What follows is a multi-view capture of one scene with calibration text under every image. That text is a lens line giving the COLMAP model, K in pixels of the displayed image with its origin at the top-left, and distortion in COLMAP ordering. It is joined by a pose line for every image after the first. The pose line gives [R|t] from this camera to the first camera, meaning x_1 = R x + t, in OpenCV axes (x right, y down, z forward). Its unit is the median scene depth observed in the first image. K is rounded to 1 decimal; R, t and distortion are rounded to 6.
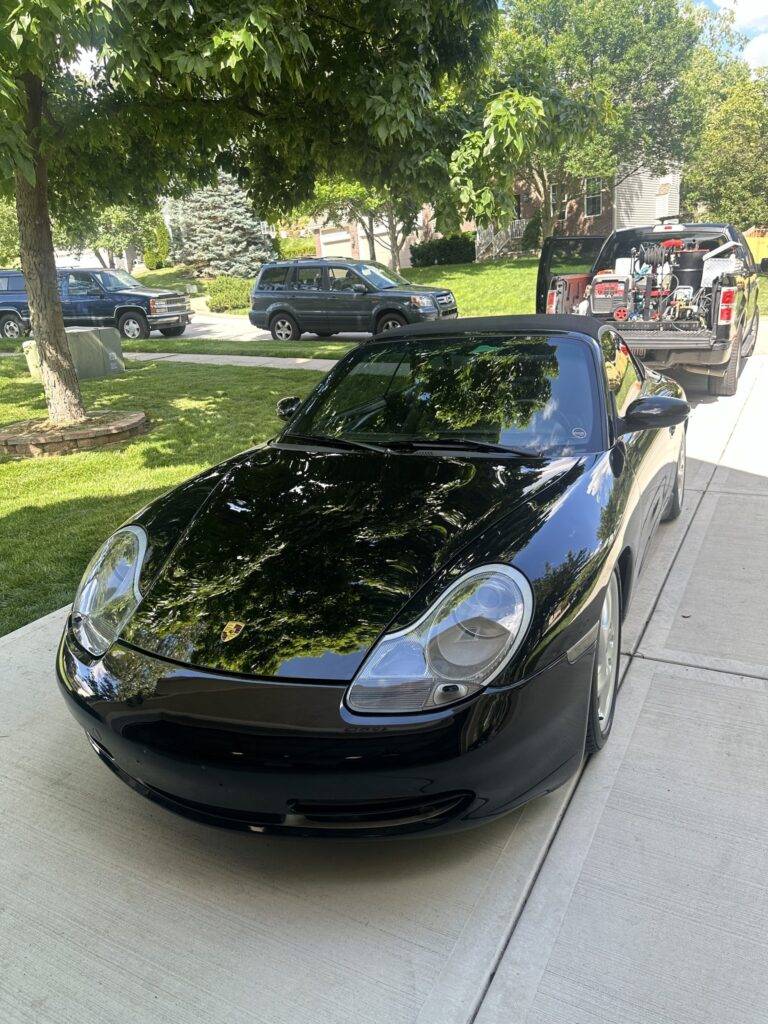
lens RADIAL K [[720.2, 0, 384.0], [0, 720.2, 512.0], [0, 0, 1]] dist [0.008757, -0.022941]
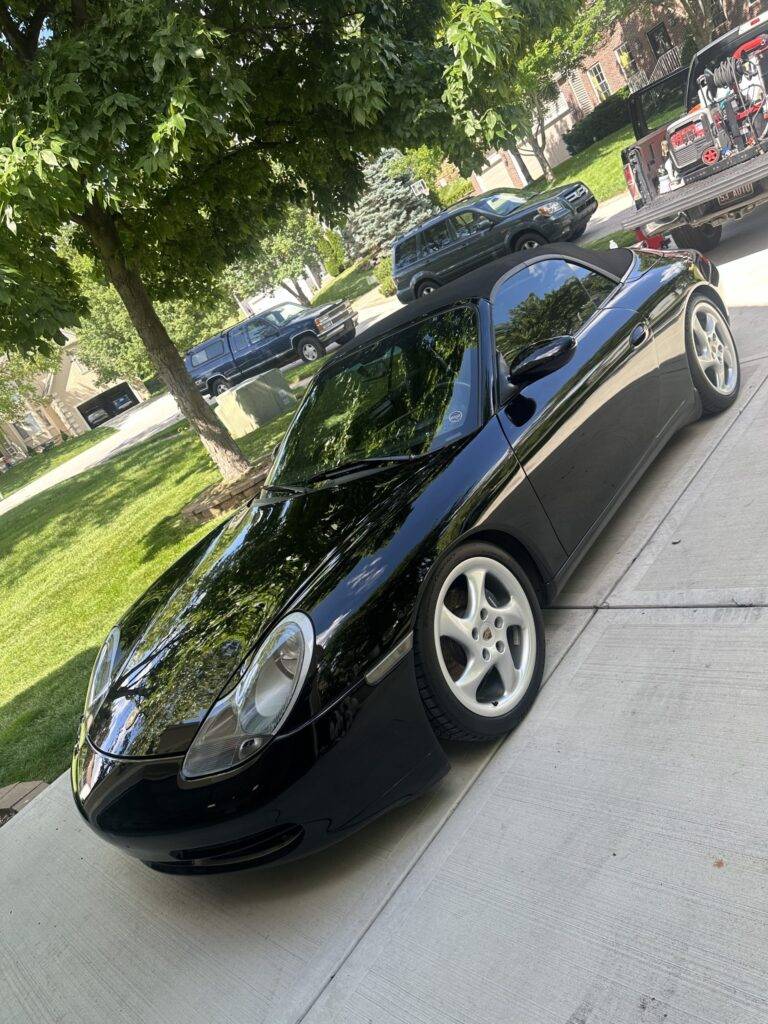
lens RADIAL K [[711.6, 0, 409.4], [0, 711.6, 513.8], [0, 0, 1]] dist [0.081761, -0.128090]
pose [[0.885228, -0.294464, -0.360086, 0.192754], [0.326605, 0.944672, 0.030406, -0.012852], [0.331209, -0.144522, 0.932424, 0.012570]]
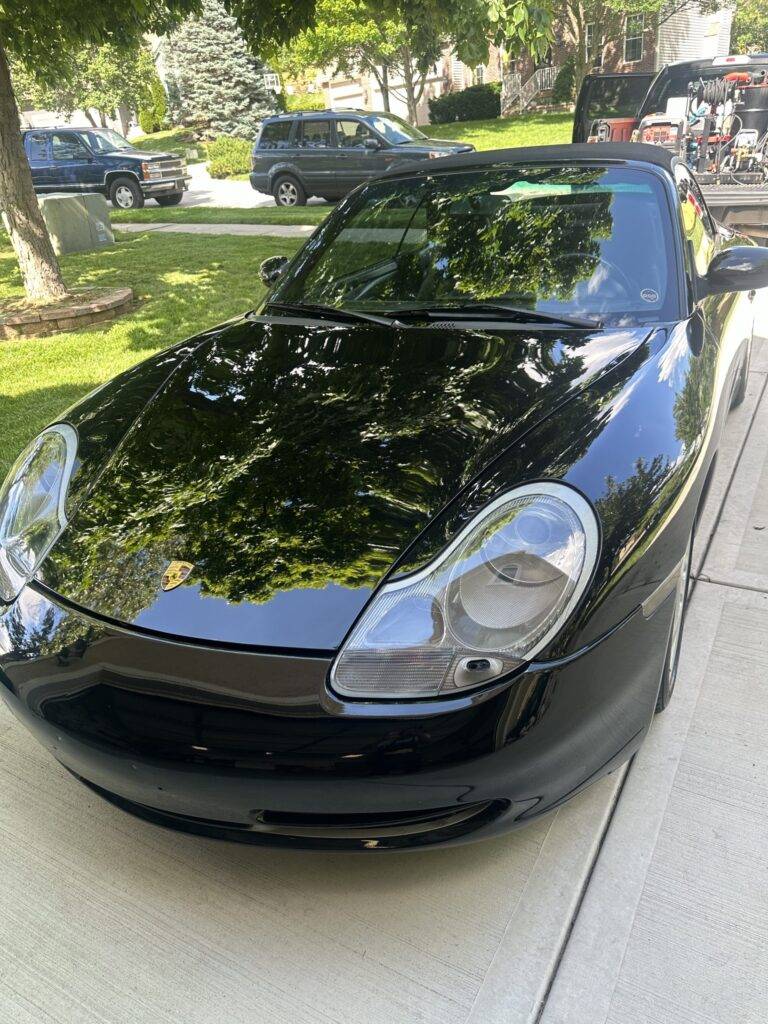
lens RADIAL K [[720.2, 0, 384.0], [0, 720.2, 512.0], [0, 0, 1]] dist [0.008757, -0.022941]
pose [[0.999695, -0.002471, -0.024575, 0.004168], [0.006331, 0.987380, 0.158245, -0.002720], [0.023874, -0.158352, 0.987094, 0.074990]]
